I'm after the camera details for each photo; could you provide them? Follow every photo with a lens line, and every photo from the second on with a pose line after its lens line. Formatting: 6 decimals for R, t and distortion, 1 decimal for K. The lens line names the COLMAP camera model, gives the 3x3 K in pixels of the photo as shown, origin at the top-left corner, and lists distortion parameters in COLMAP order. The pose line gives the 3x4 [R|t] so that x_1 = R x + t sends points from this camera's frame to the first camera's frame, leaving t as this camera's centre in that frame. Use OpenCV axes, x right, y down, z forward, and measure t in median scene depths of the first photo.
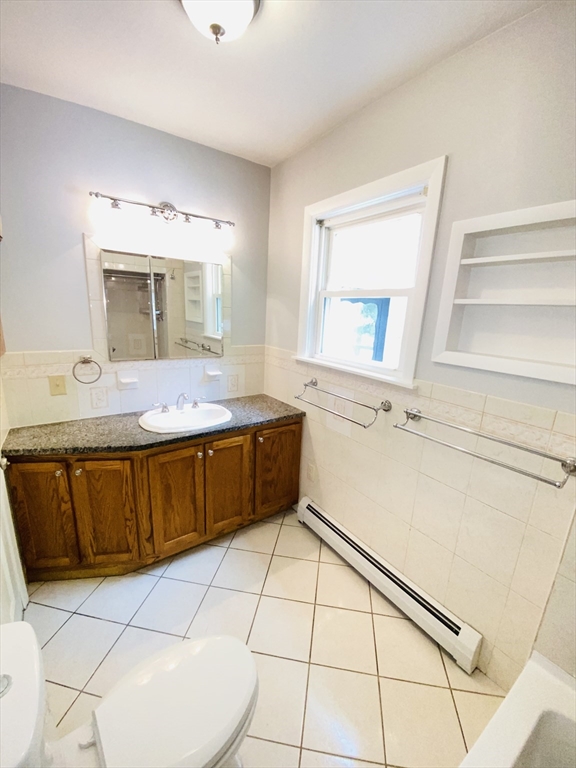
lens RADIAL K [[314.5, 0, 286.7], [0, 314.5, 379.5], [0, 0, 1]] dist [0.022805, -0.018918]
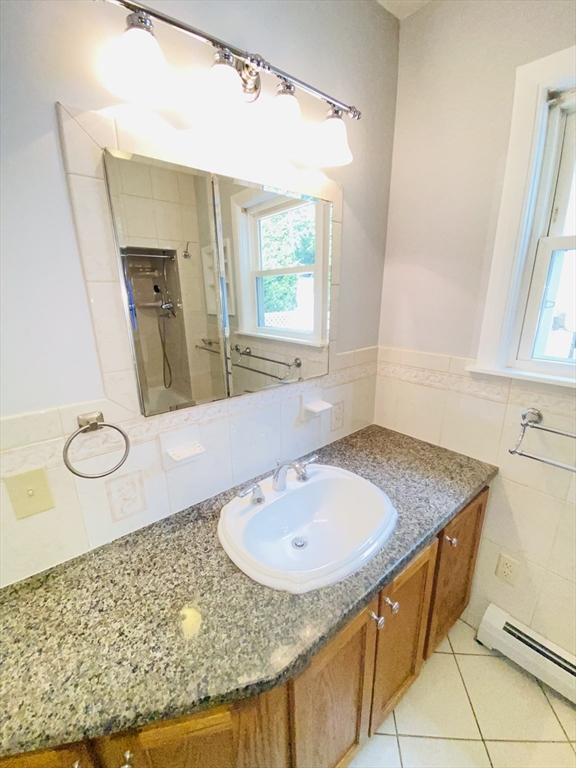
lens RADIAL K [[314.5, 0, 286.7], [0, 314.5, 379.5], [0, 0, 1]] dist [0.022805, -0.018918]
pose [[0.995761, -0.075580, 0.052414, -0.343047], [0.072857, 0.995983, 0.052050, -0.110556], [-0.056137, -0.048010, 0.997268, 0.493284]]
